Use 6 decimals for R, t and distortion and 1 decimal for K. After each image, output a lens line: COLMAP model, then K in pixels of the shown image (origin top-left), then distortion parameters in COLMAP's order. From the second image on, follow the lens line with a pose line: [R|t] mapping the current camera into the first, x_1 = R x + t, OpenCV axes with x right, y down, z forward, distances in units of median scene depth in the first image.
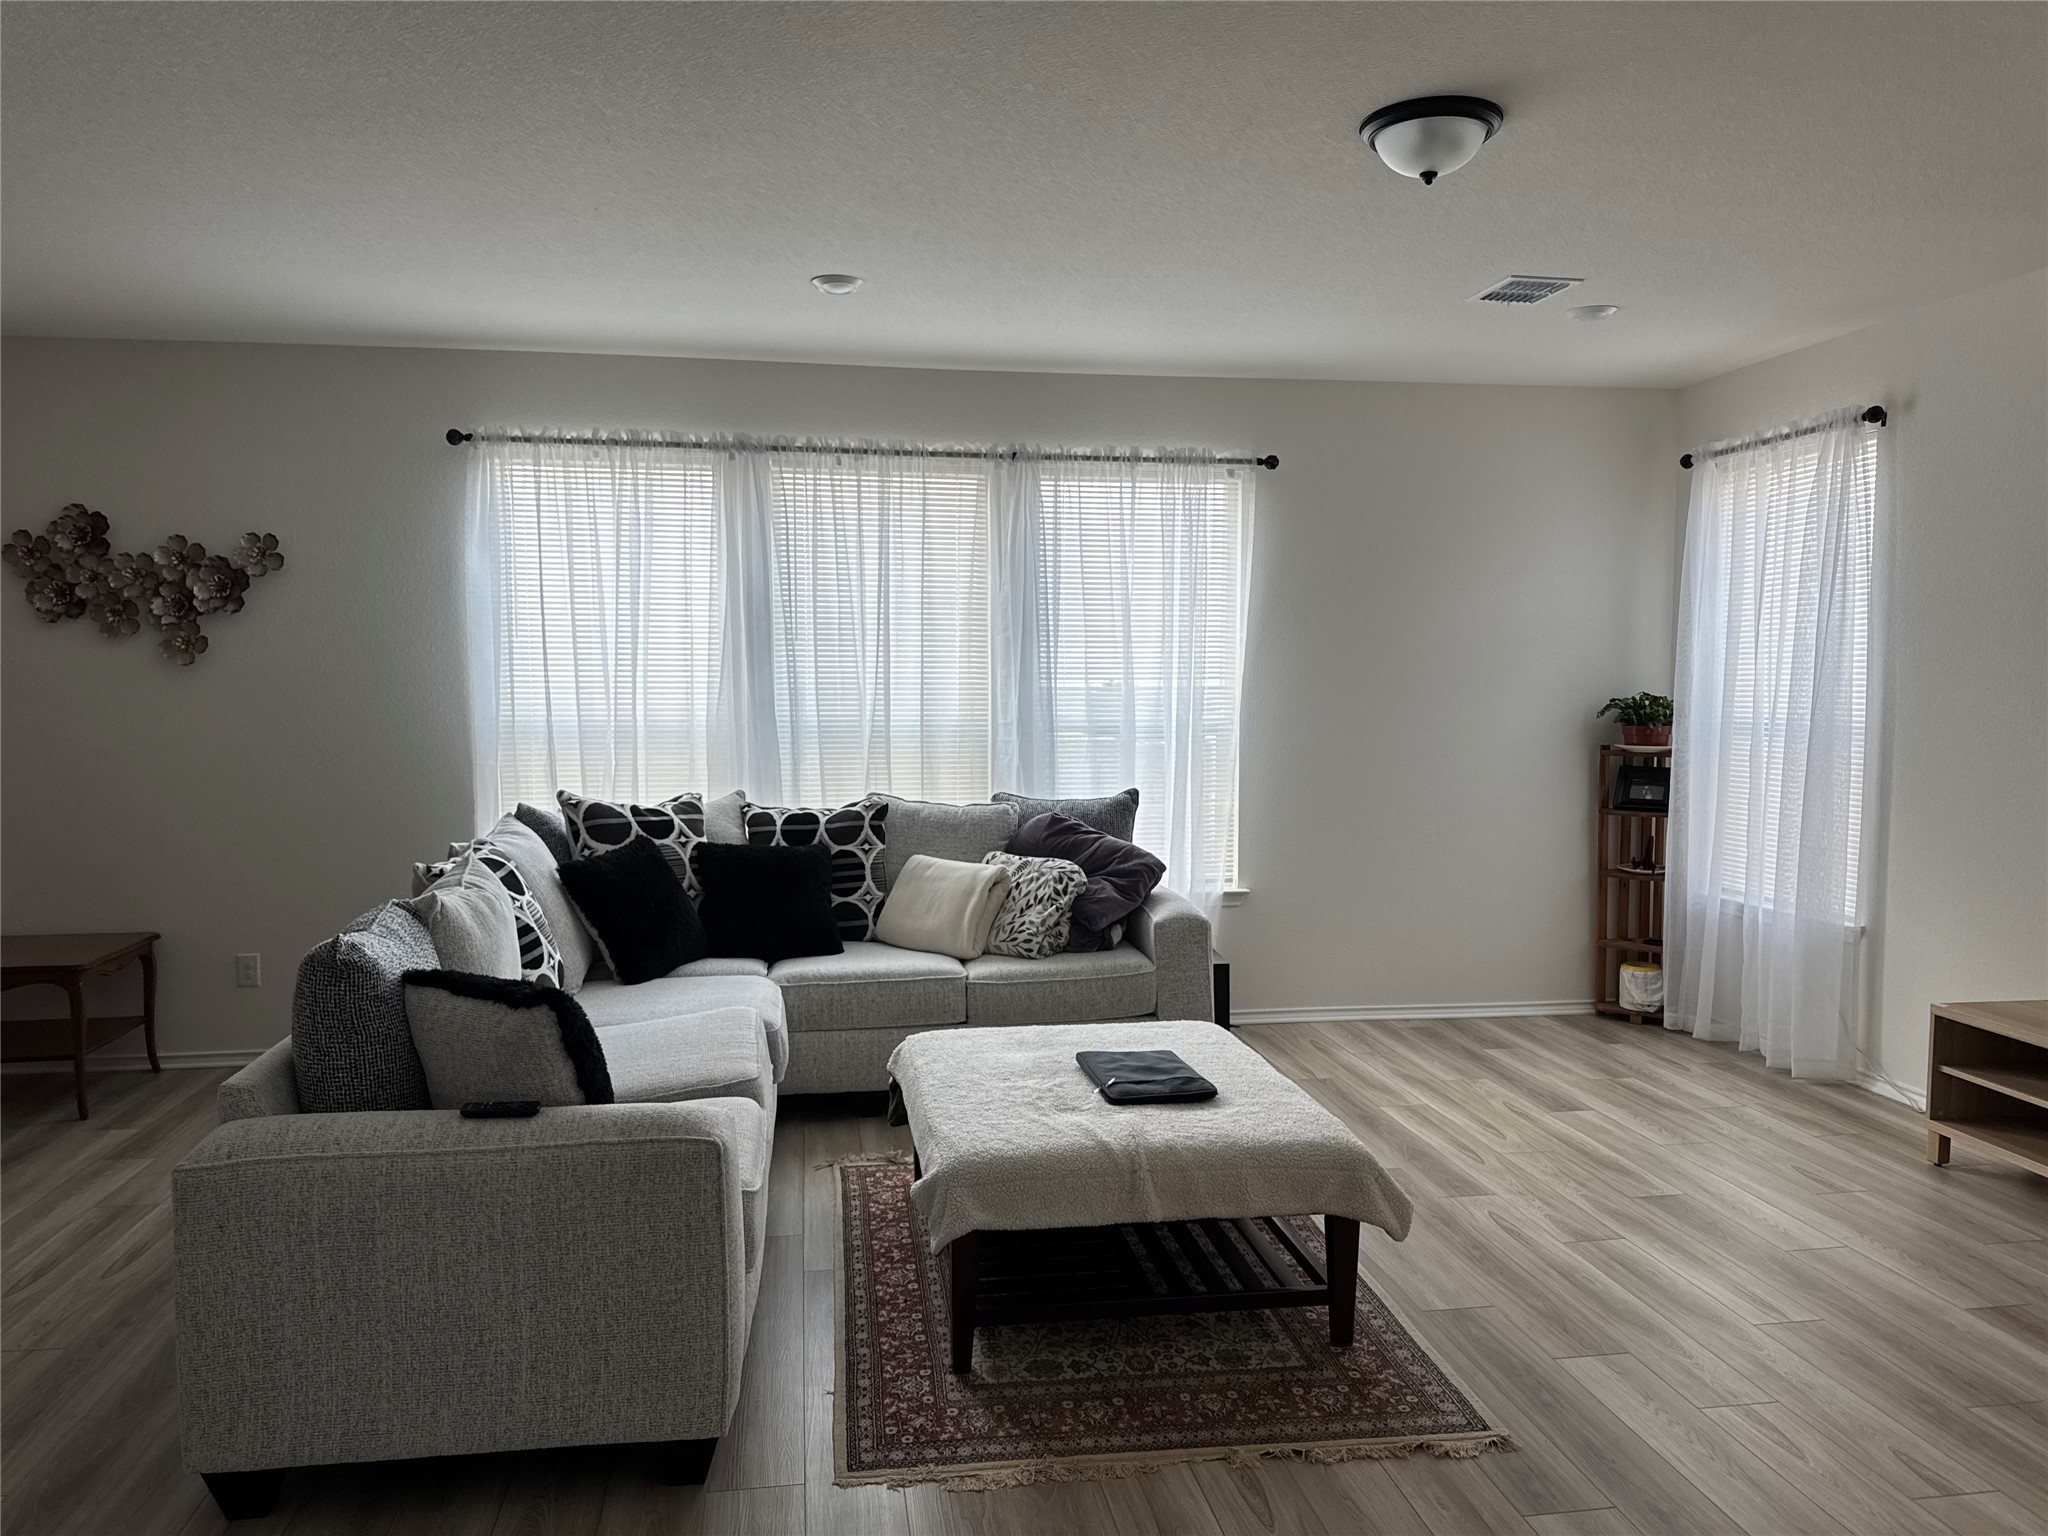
lens RADIAL K [[1441.3, 0, 1025.2], [0, 1441.3, 779.3], [0, 0, 1]] dist [0.149712, -0.236580]
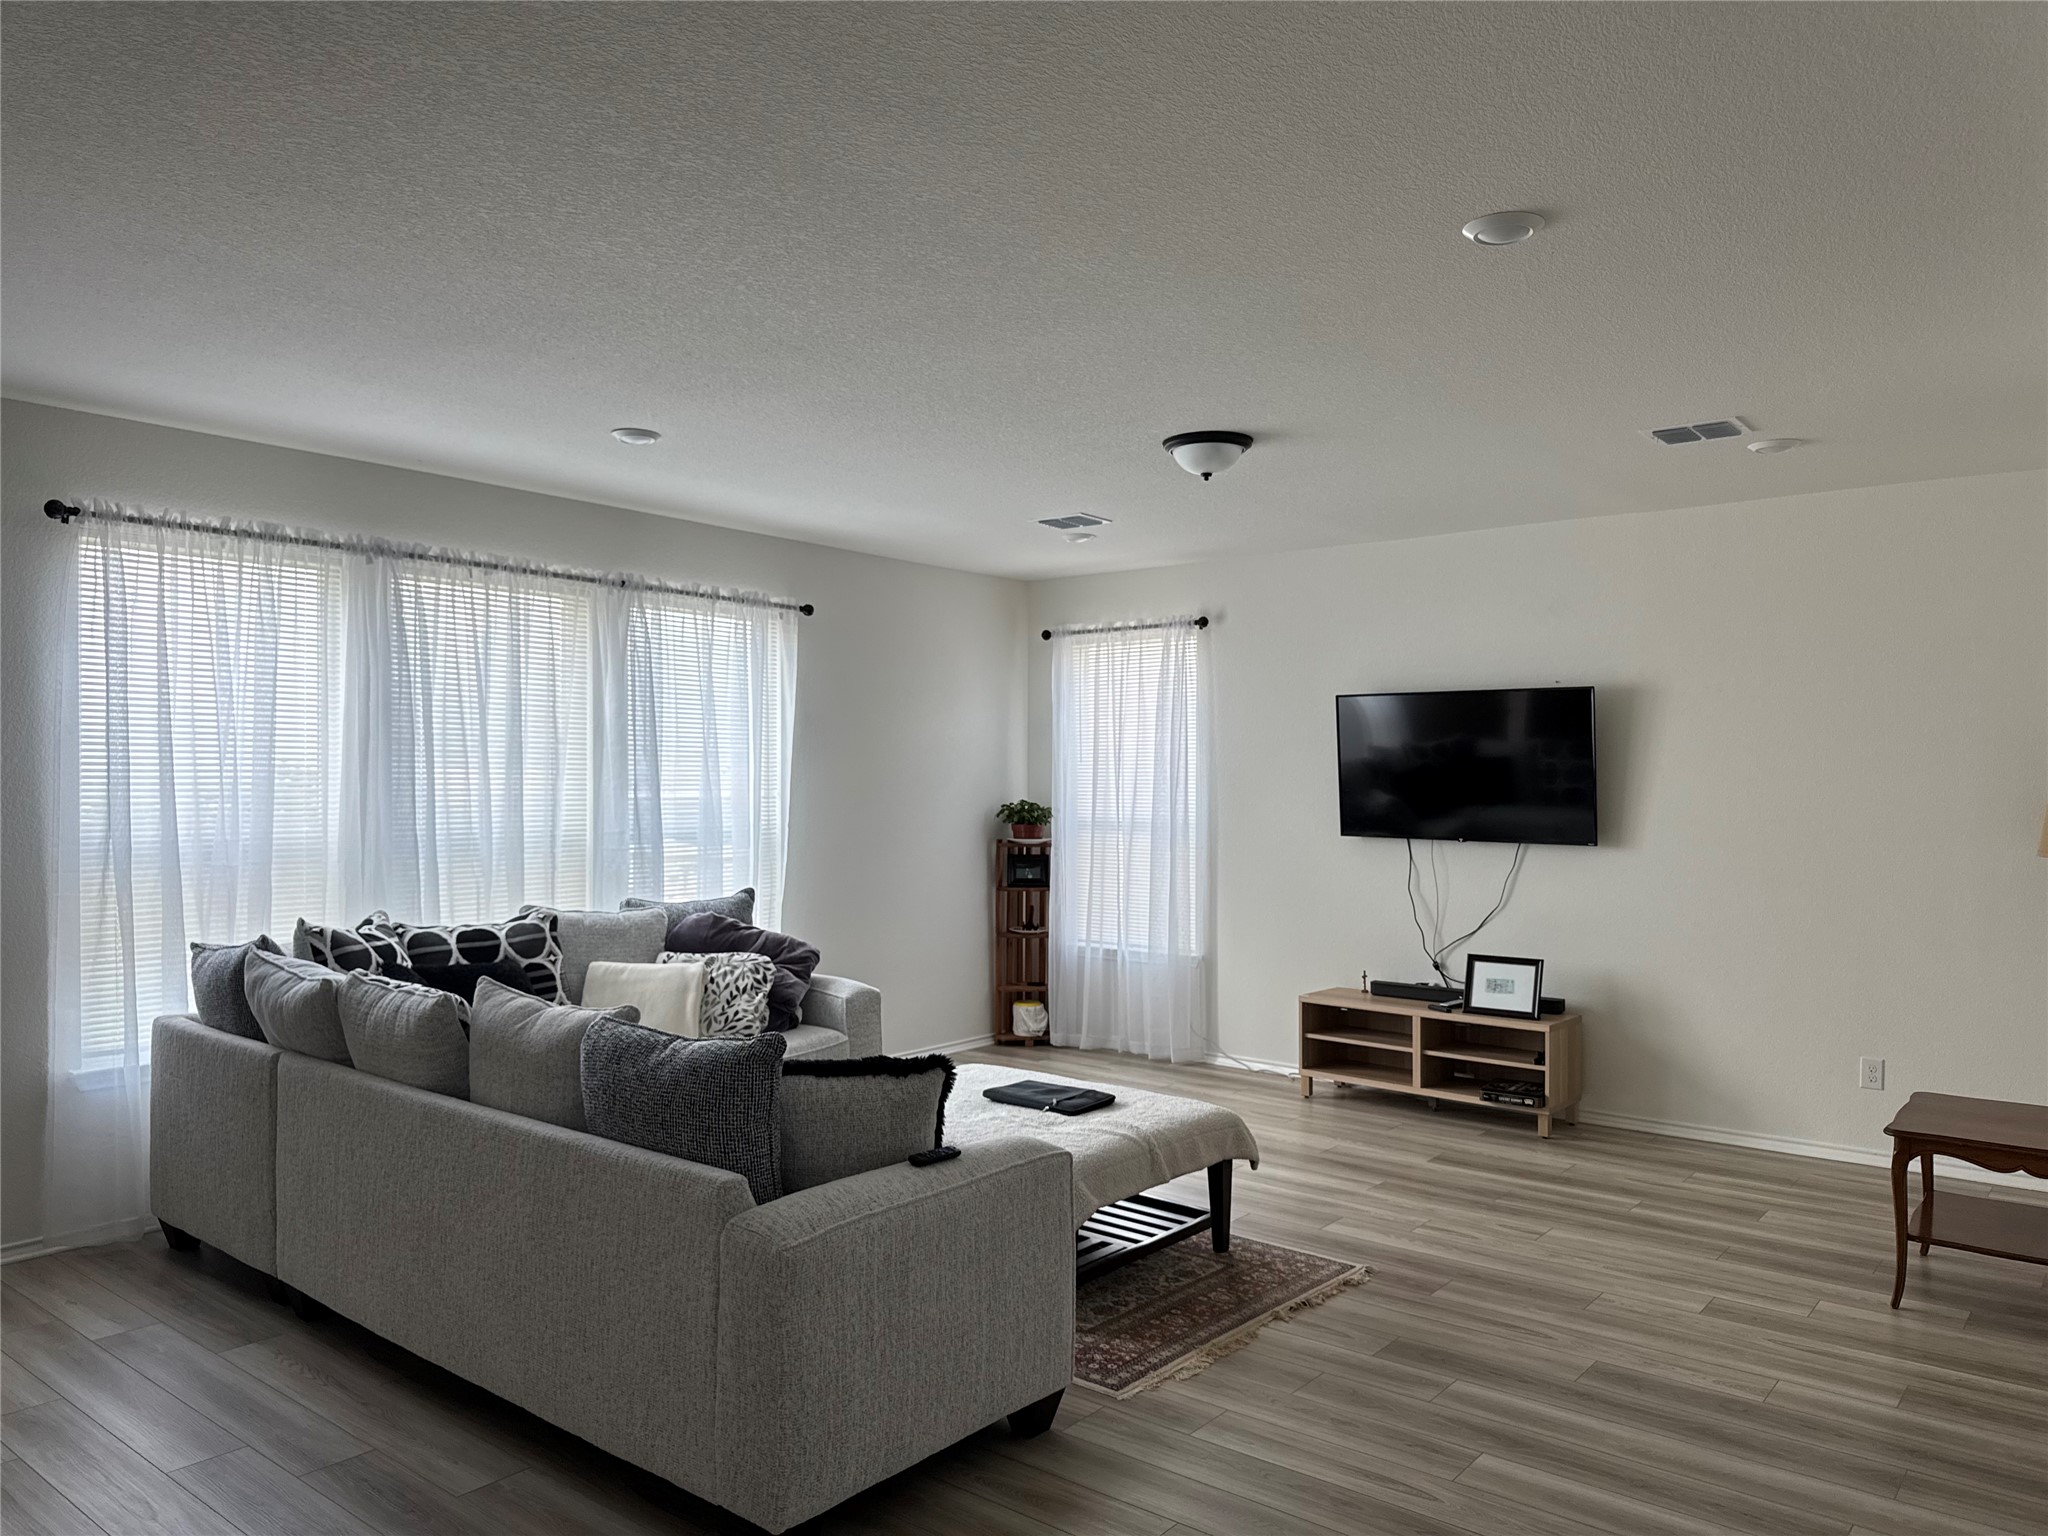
lens RADIAL K [[1441.3, 0, 1025.2], [0, 1441.3, 779.3], [0, 0, 1]] dist [0.149712, -0.236580]
pose [[0.740129, 0.002955, 0.672458, -0.538256], [0.040707, 0.997960, -0.049189, -0.013892], [-0.671232, 0.063780, 0.738499, 0.011656]]
